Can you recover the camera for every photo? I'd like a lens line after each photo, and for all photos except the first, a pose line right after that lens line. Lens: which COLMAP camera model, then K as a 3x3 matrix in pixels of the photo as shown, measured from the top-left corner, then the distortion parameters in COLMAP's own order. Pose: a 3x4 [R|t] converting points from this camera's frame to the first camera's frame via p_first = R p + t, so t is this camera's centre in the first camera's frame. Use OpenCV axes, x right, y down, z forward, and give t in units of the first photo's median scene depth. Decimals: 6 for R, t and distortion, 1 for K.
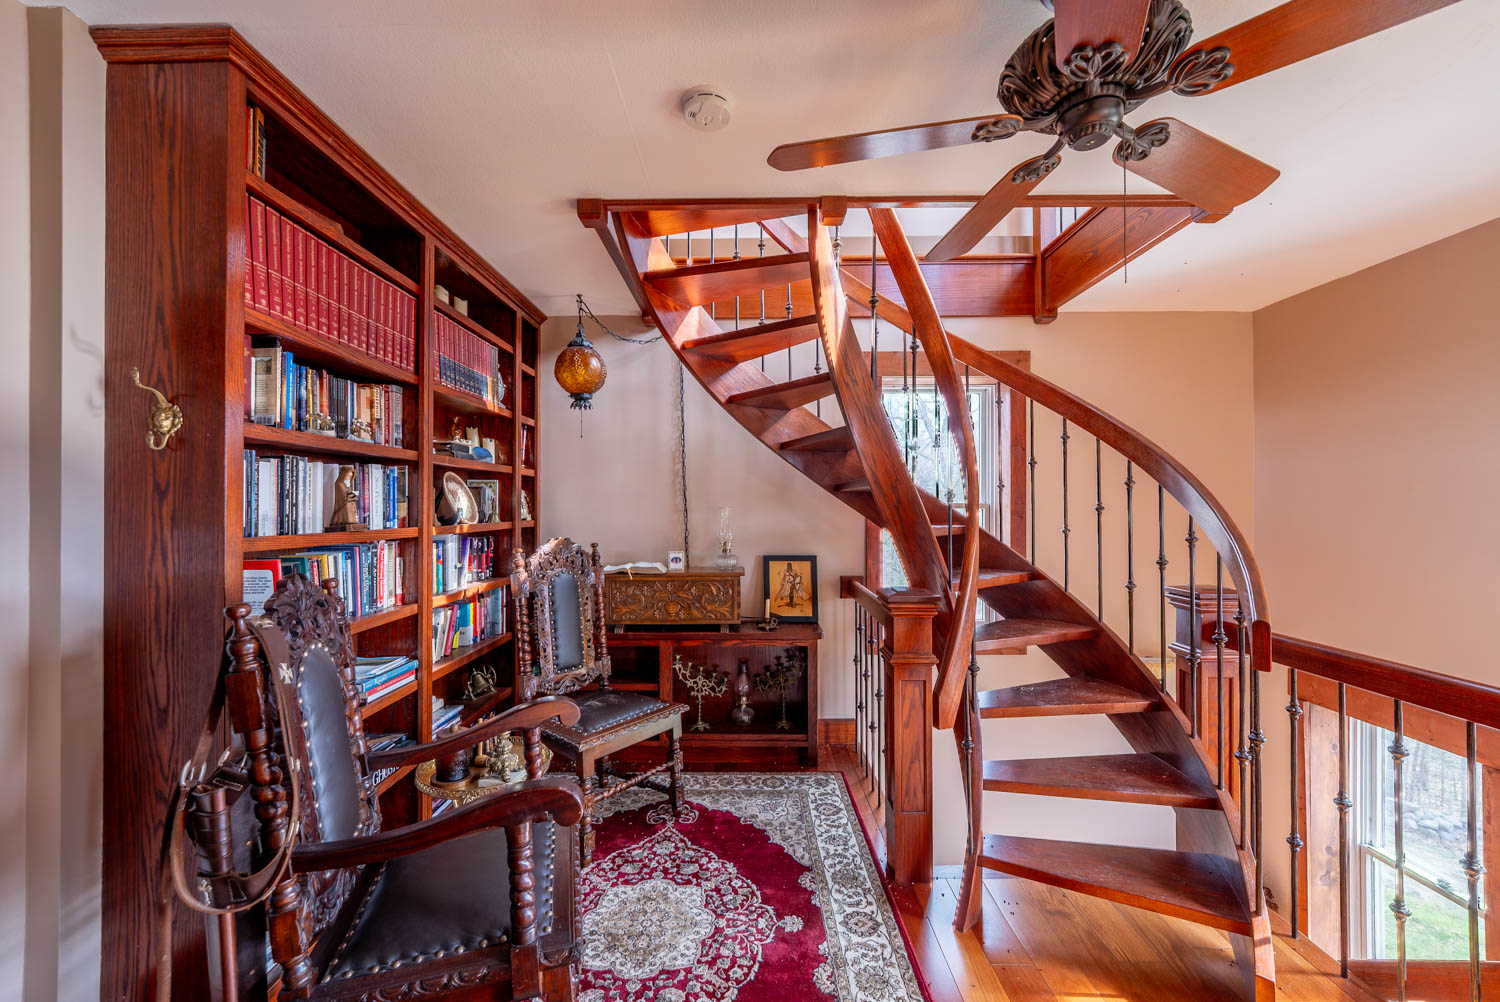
lens RADIAL K [[598.0, 0, 748.2], [0, 598.0, 503.7], [0, 0, 1]] dist [-0.014471, -0.000015]
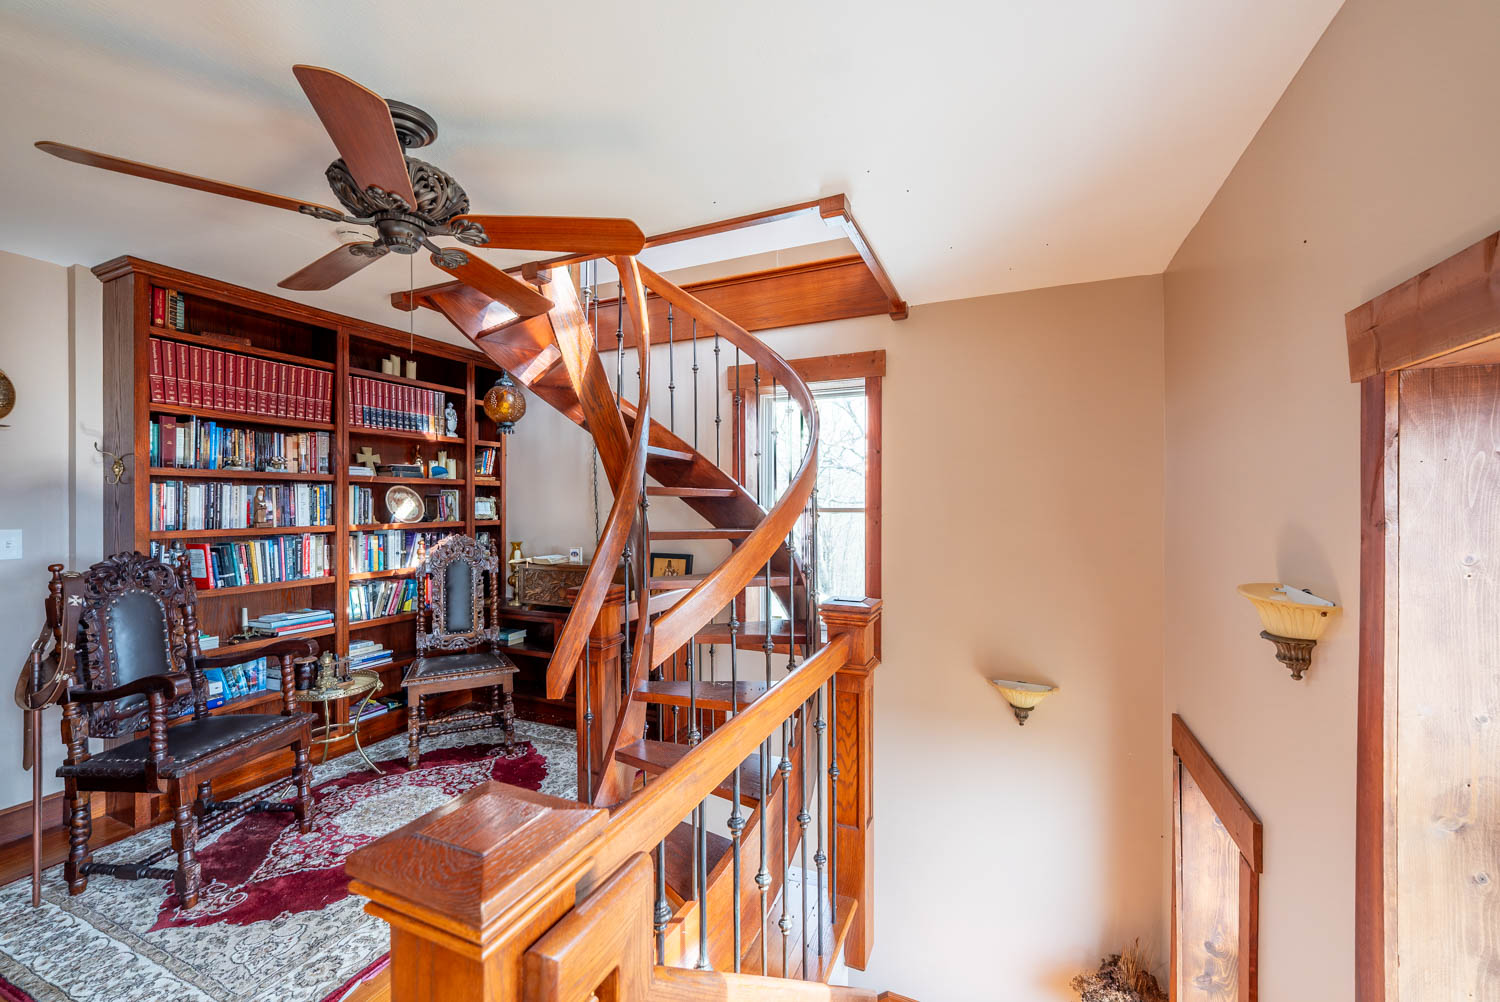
lens RADIAL K [[598.0, 0, 751.7], [0, 598.0, 502.7], [0, 0, 1]] dist [-0.014471, -0.000015]
pose [[0.918762, -0.000798, -0.394811, 1.027920], [0.002543, 0.999989, 0.003897, -0.020569], [0.394803, -0.004585, 0.918754, 0.040538]]
